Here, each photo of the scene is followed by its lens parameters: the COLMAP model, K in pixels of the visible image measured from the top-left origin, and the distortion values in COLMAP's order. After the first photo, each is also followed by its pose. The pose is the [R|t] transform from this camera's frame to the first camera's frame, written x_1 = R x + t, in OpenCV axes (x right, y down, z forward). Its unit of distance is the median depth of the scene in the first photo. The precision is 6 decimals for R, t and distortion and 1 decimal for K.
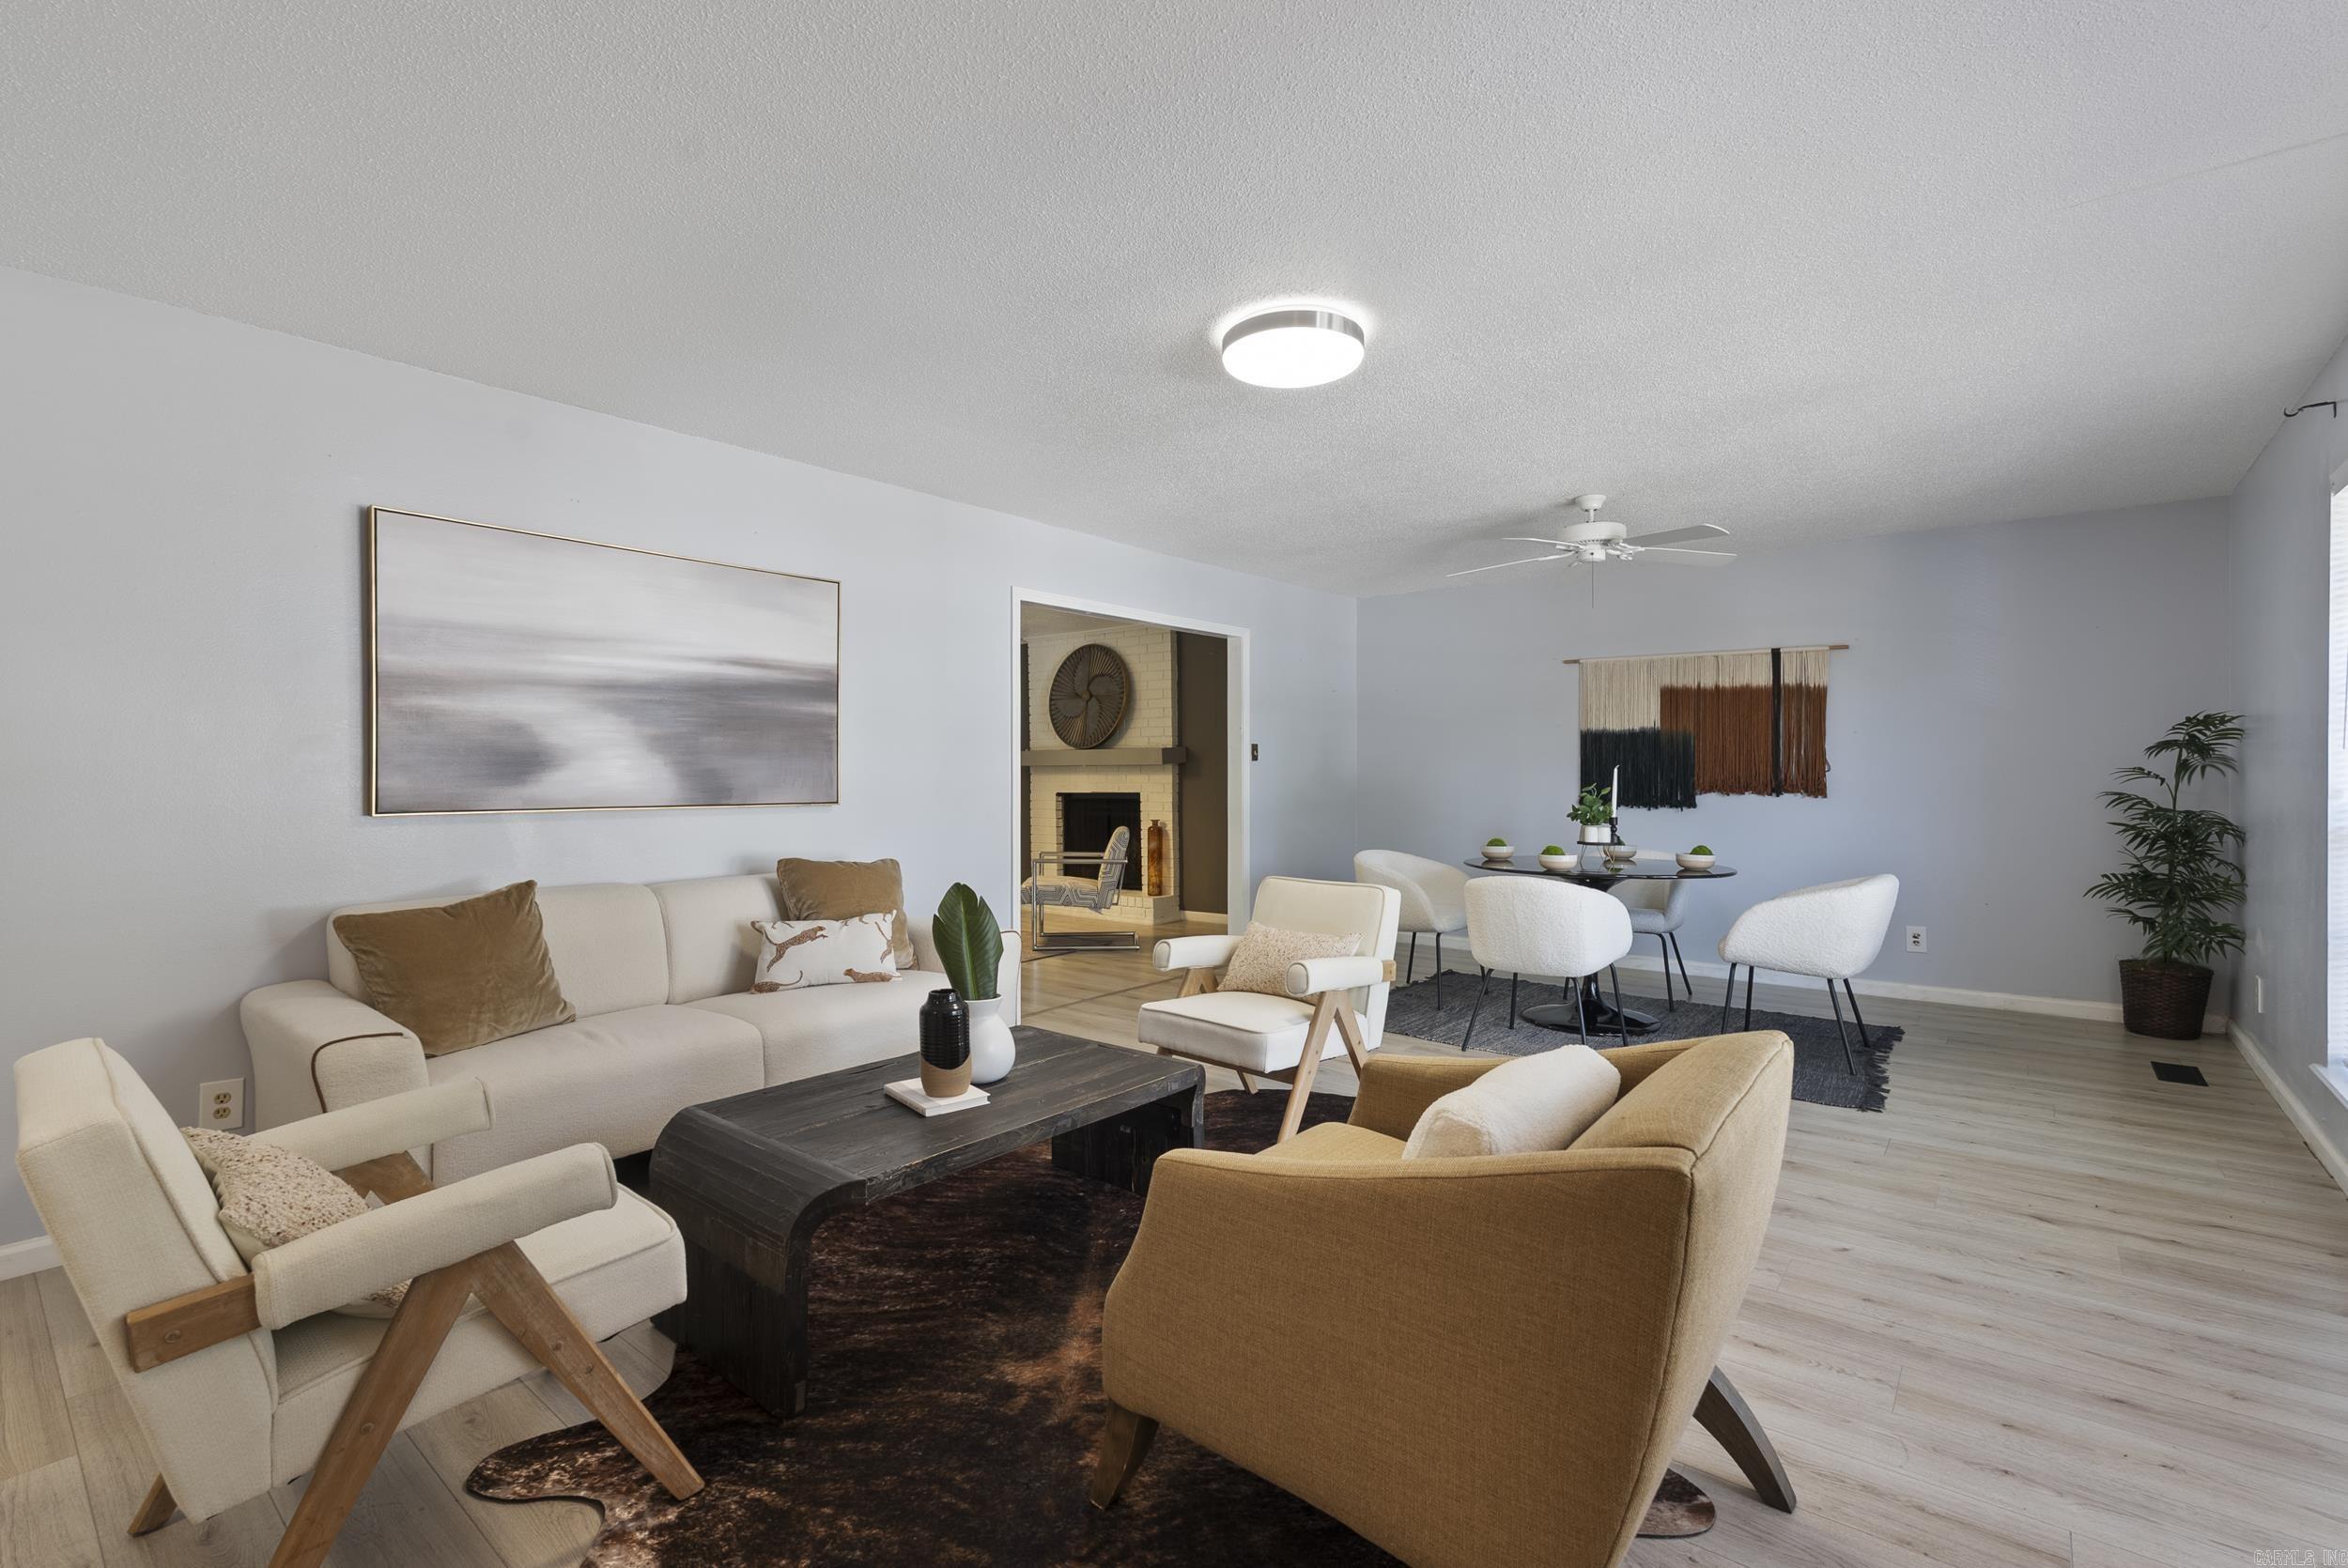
lens RADIAL K [[1037.6, 0, 1184.6], [0, 1037.6, 781.9], [0, 0, 1]] dist [-0.005841, 0.000562]
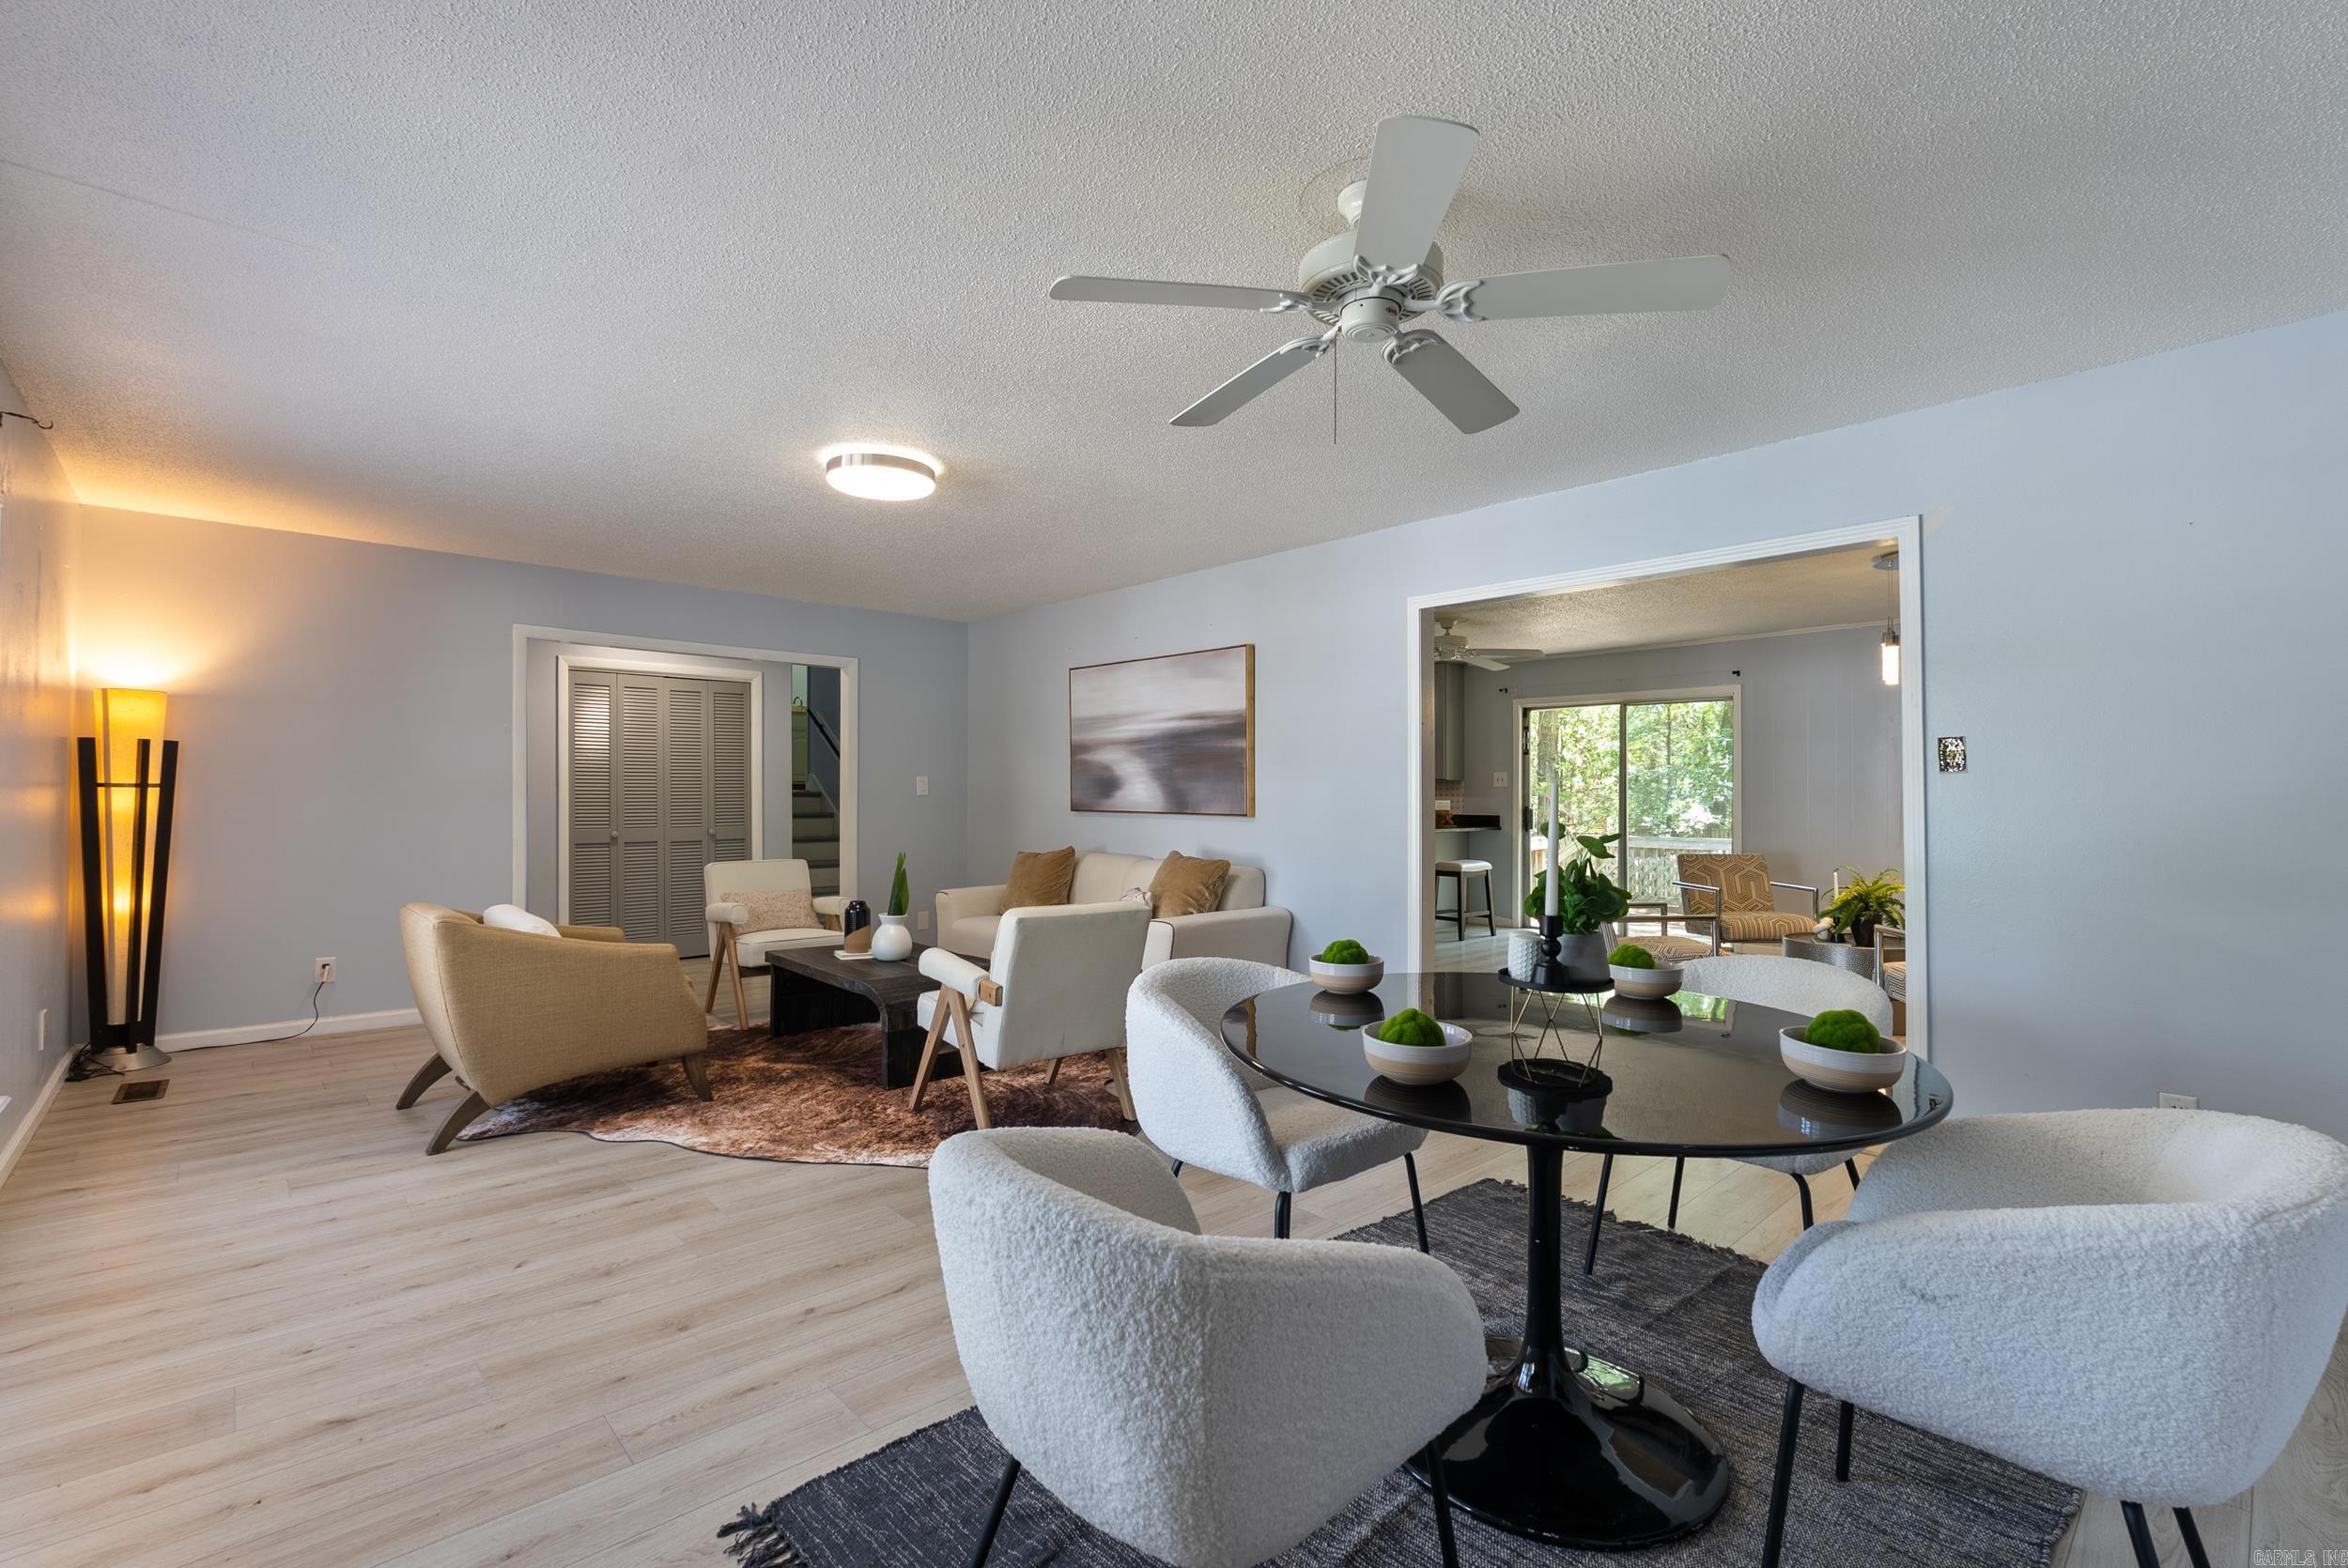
lens RADIAL K [[1037.6, 0, 1180.6], [0, 1037.6, 790.7], [0, 0, 1]] dist [-0.005841, 0.000562]
pose [[-0.142847, 0.000013, -0.989745, 0.855515], [-0.011585, 0.999931, 0.001685, -0.010479], [0.989677, 0.011707, -0.142837, 0.984560]]
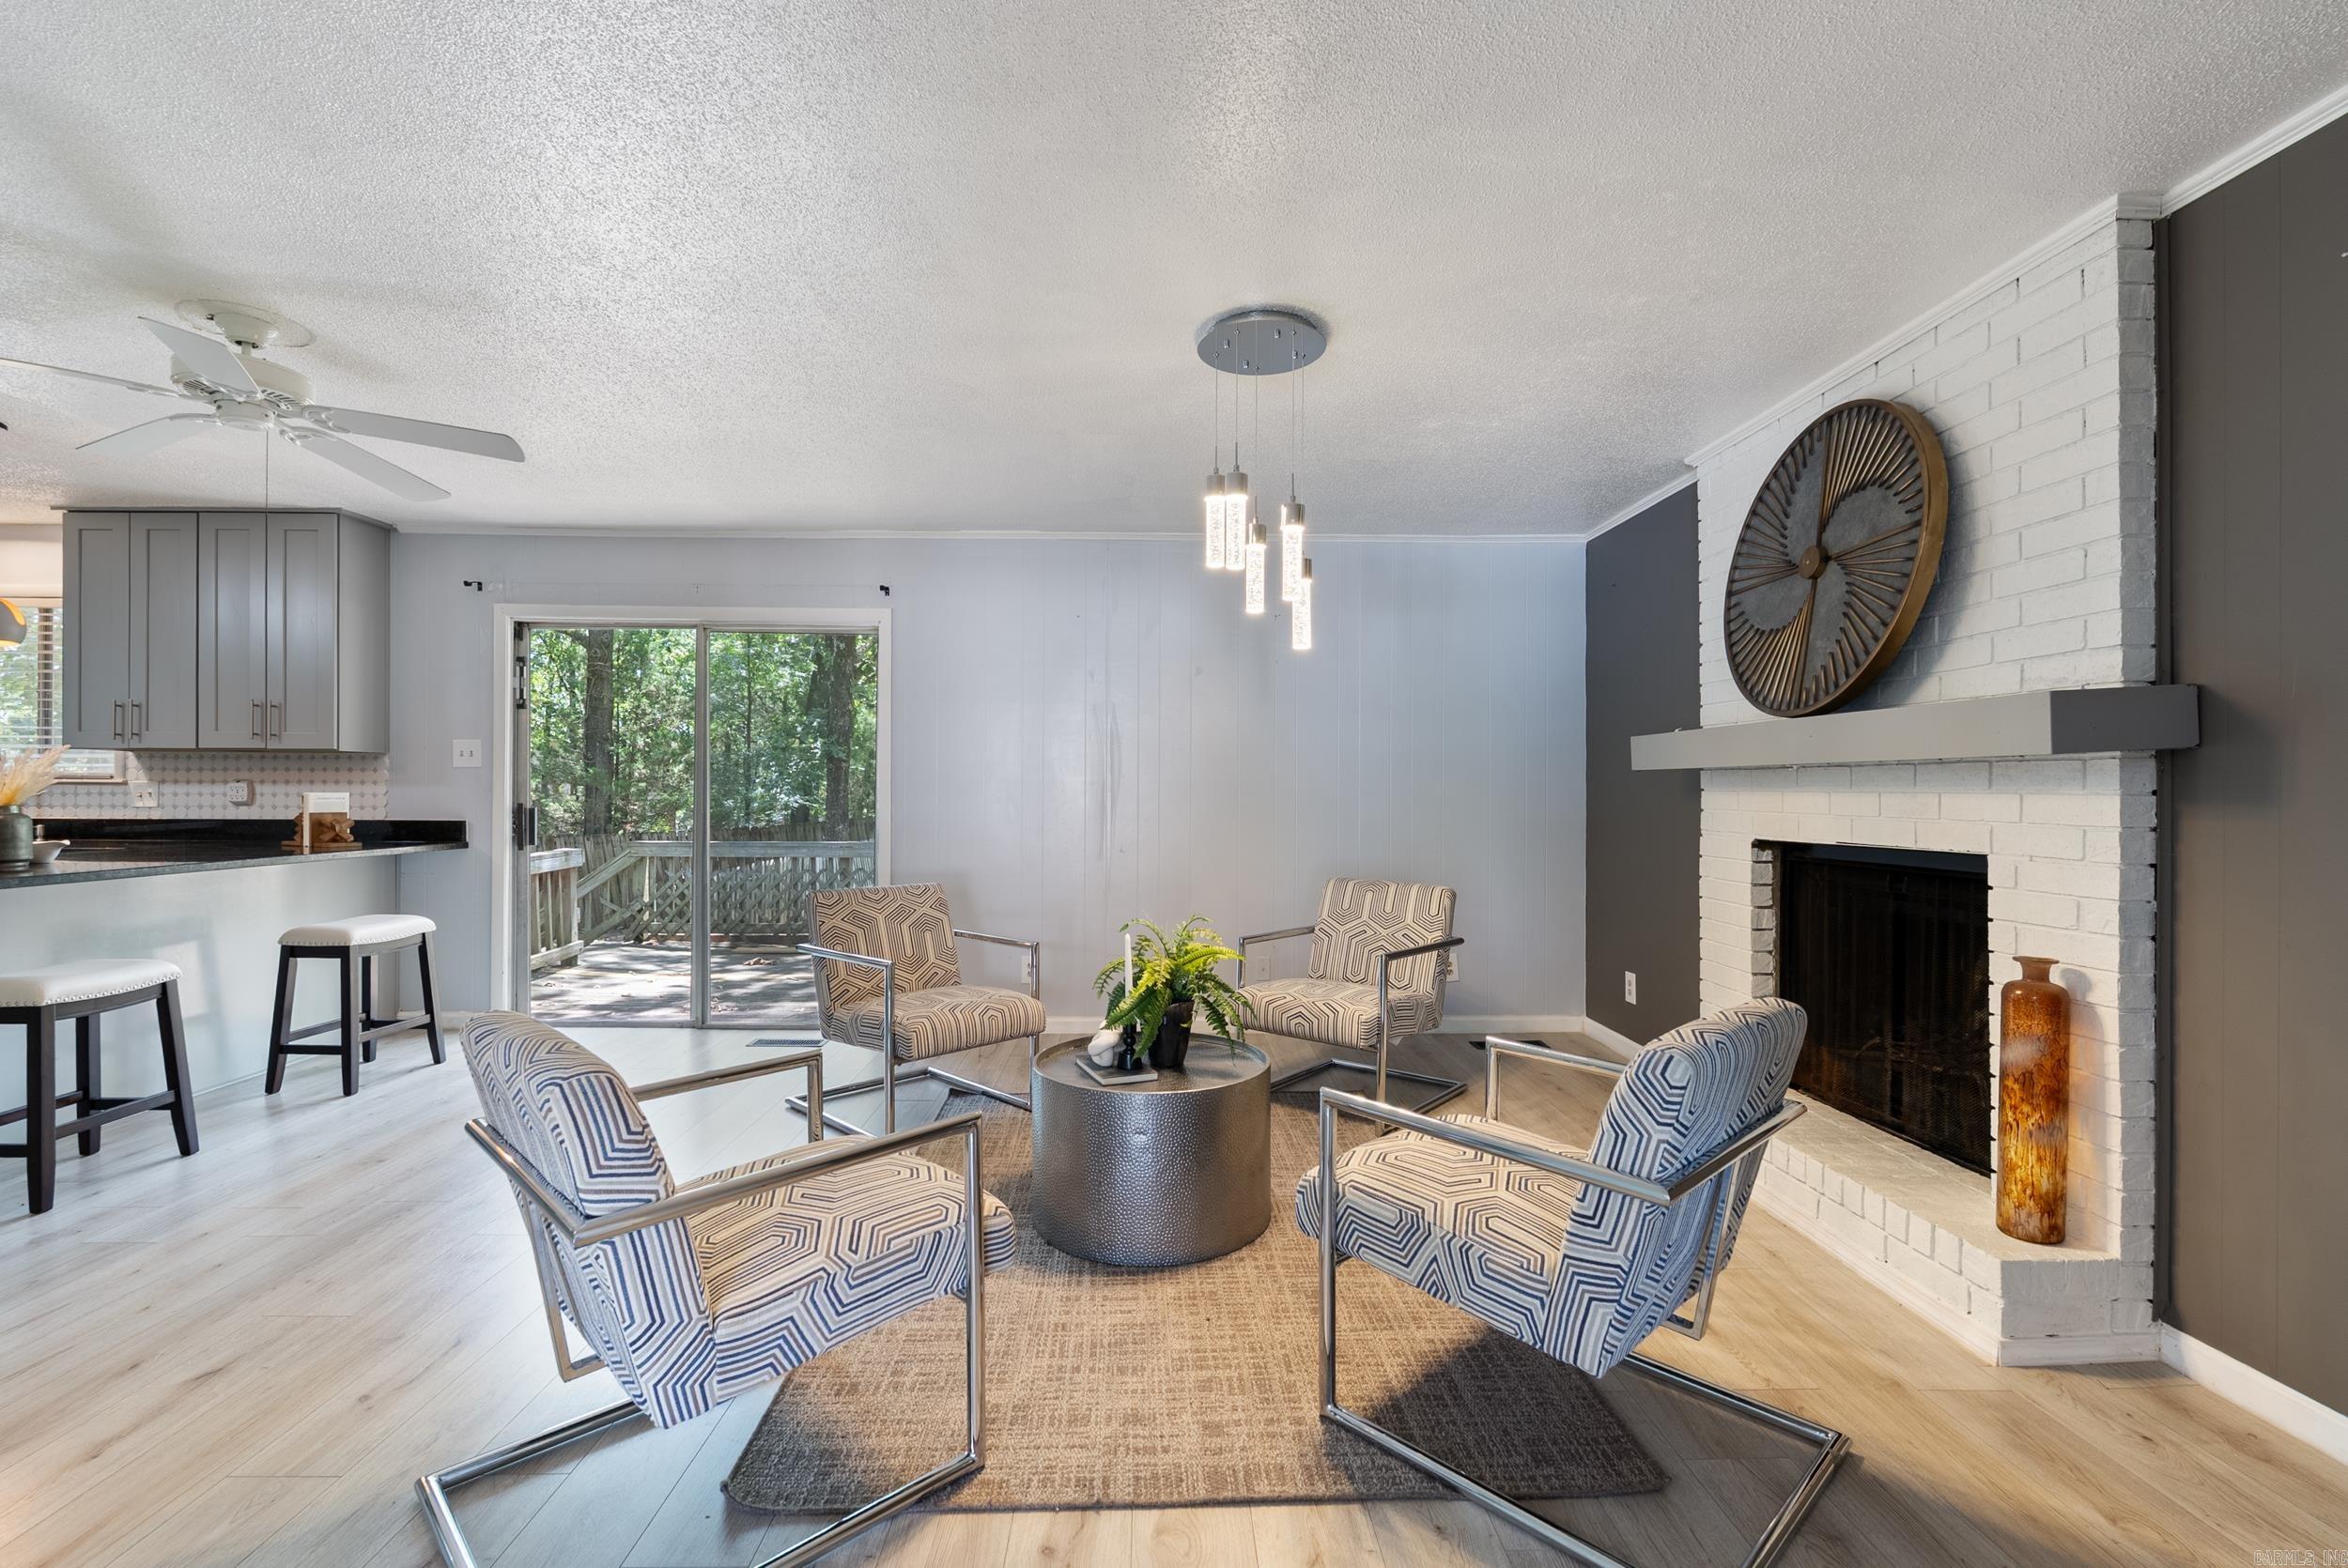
lens RADIAL K [[1037.6, 0, 1170.8], [0, 1037.6, 791.8], [0, 0, 1]] dist [-0.005841, 0.000562]
pose [[0.637614, 0.010133, -0.770290, 0.064992], [-0.015653, 0.999877, 0.000196, -0.007445], [0.770197, 0.011932, 0.637694, 1.188155]]
